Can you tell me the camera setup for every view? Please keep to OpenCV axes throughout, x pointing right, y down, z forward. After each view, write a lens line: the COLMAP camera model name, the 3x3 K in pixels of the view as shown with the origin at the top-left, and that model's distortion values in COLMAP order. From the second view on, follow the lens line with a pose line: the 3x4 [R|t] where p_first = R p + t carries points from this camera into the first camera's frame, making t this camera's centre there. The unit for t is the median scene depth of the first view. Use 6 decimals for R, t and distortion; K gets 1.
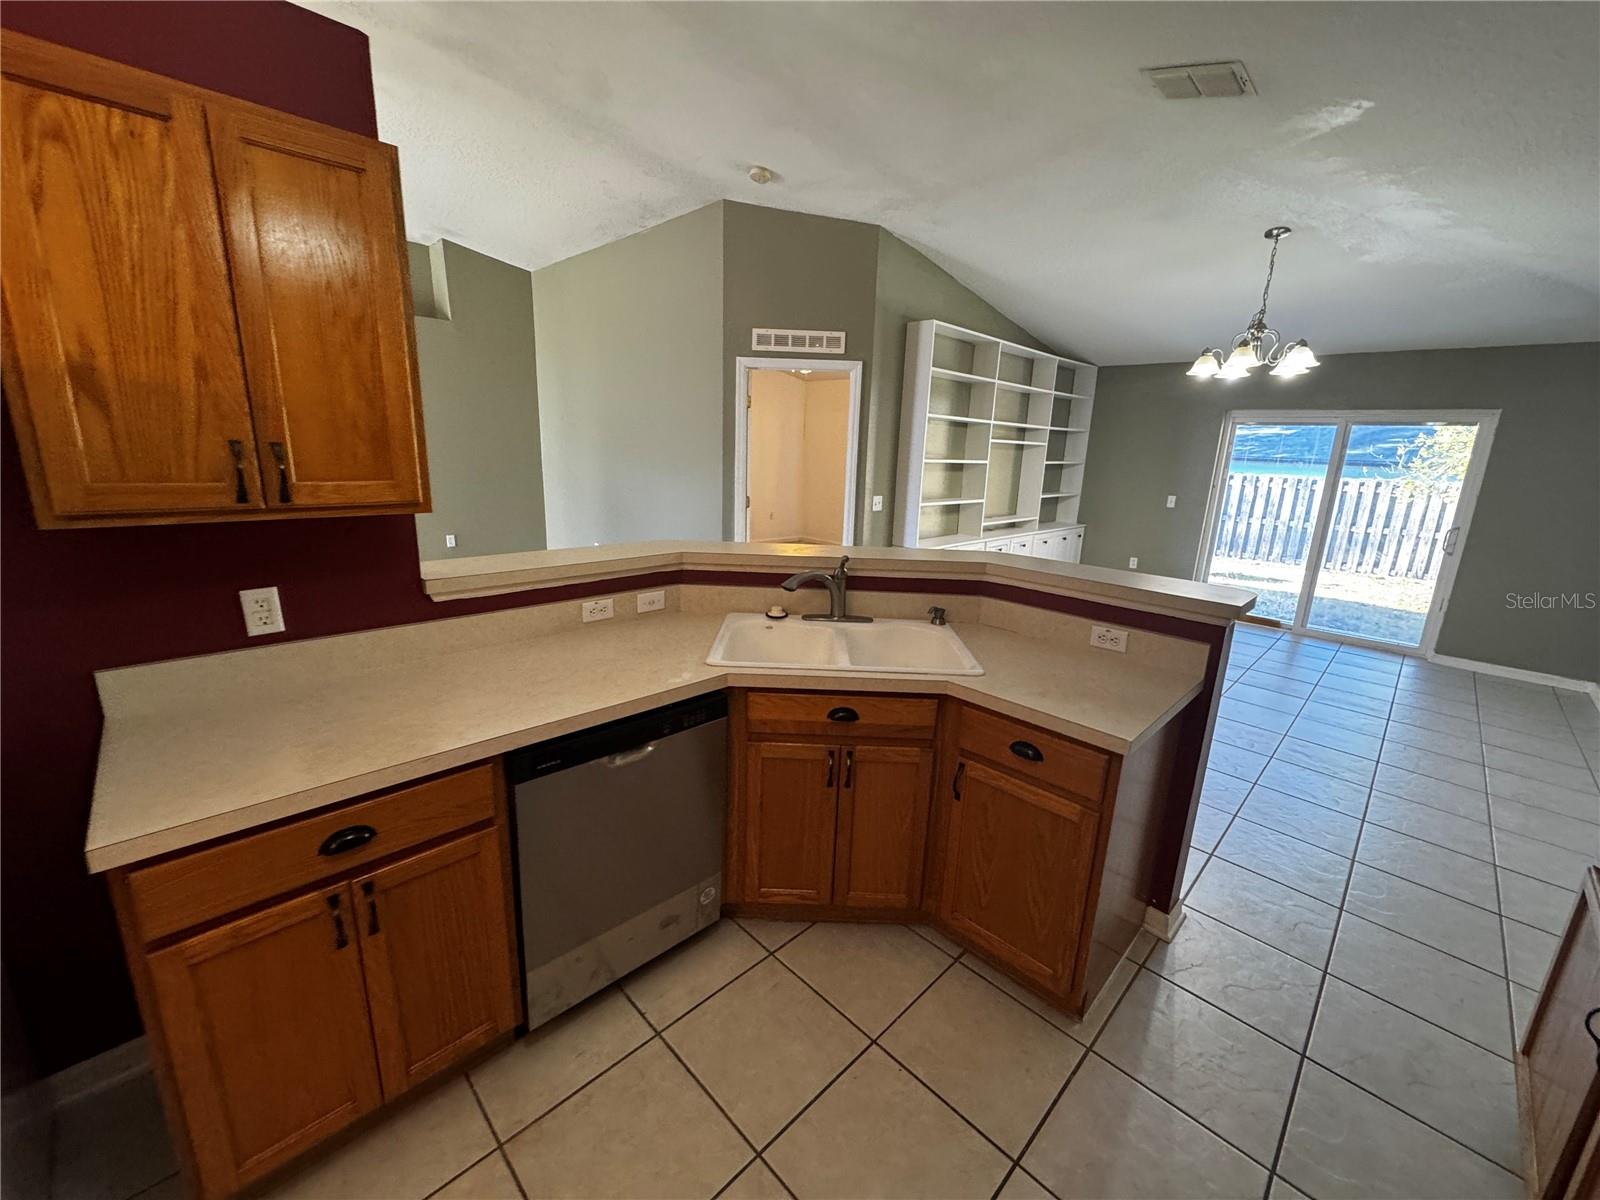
lens RADIAL K [[638.9, 0, 799.4], [0, 638.9, 600.6], [0, 0, 1]] dist [-0.007881, -0.000465]
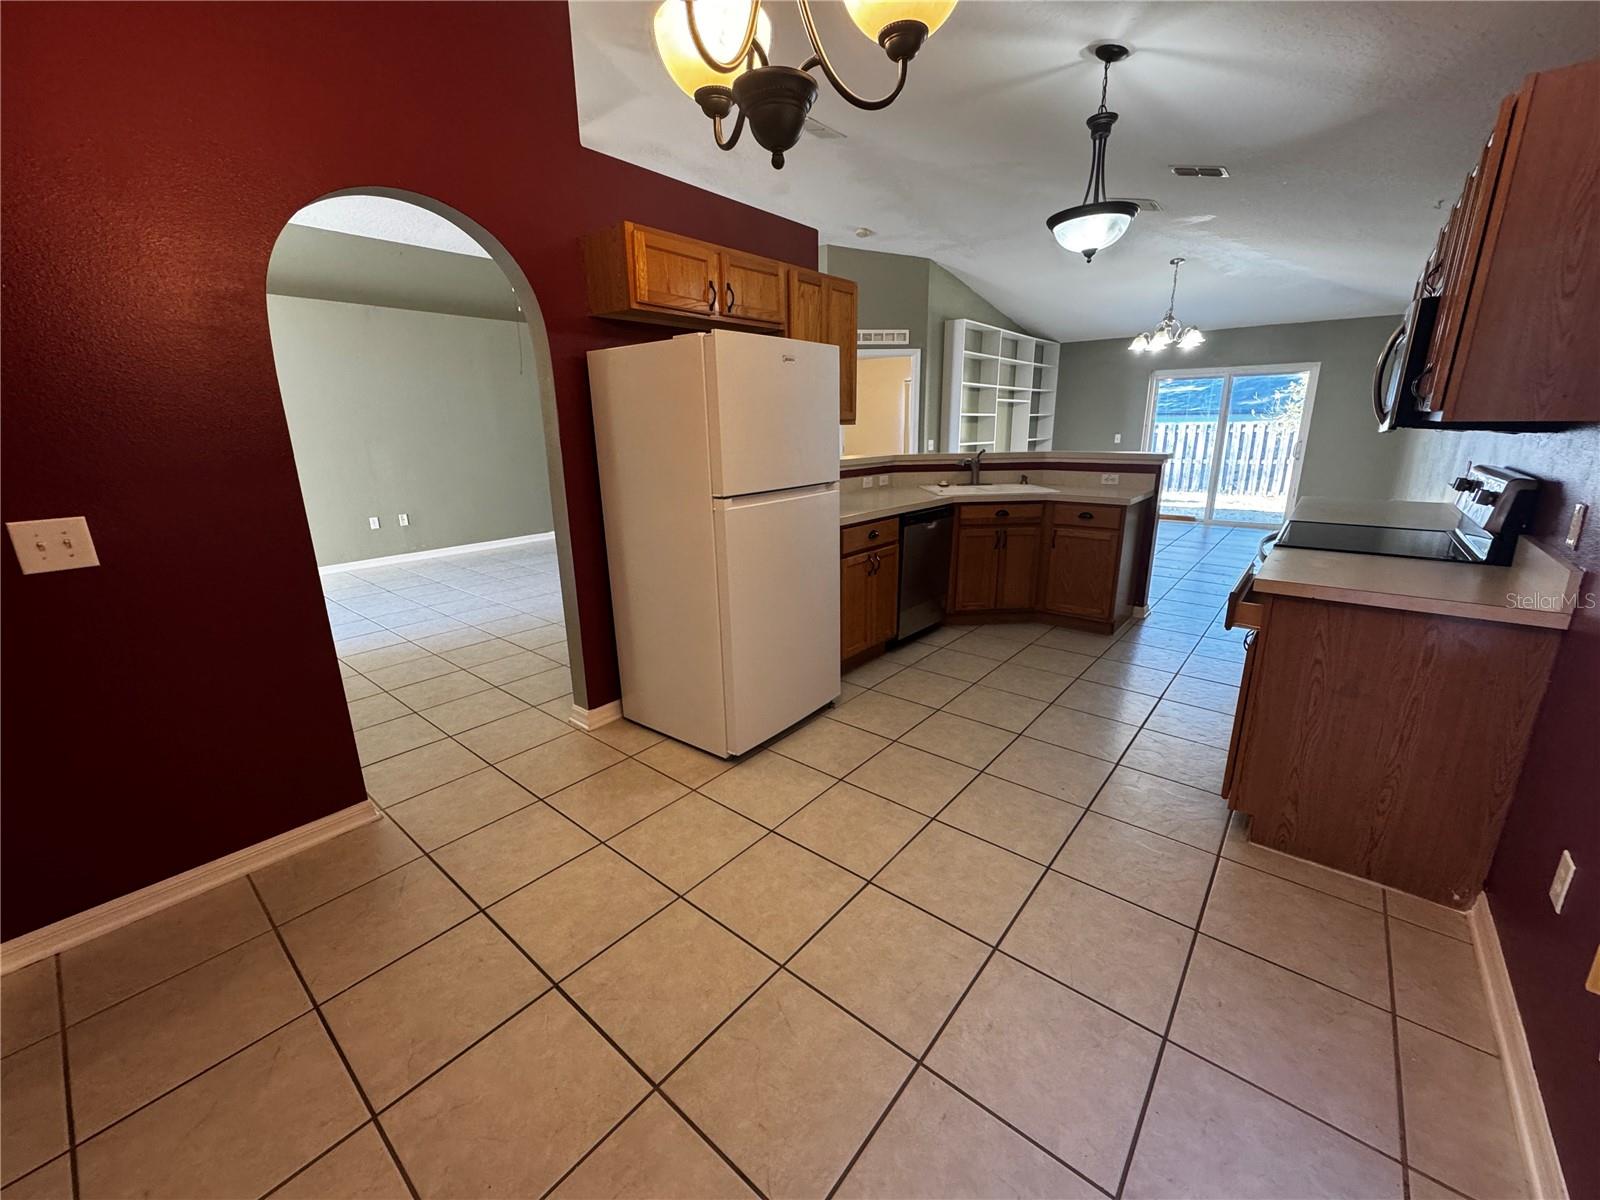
lens RADIAL K [[638.9, 0, 801.2], [0, 638.9, 597.8], [0, 0, 1]] dist [-0.007881, -0.000465]
pose [[0.994230, -0.072148, 0.079378, -0.320596], [0.070190, 0.997163, 0.027193, 0.139894], [-0.081114, -0.021464, 0.996474, -0.455773]]
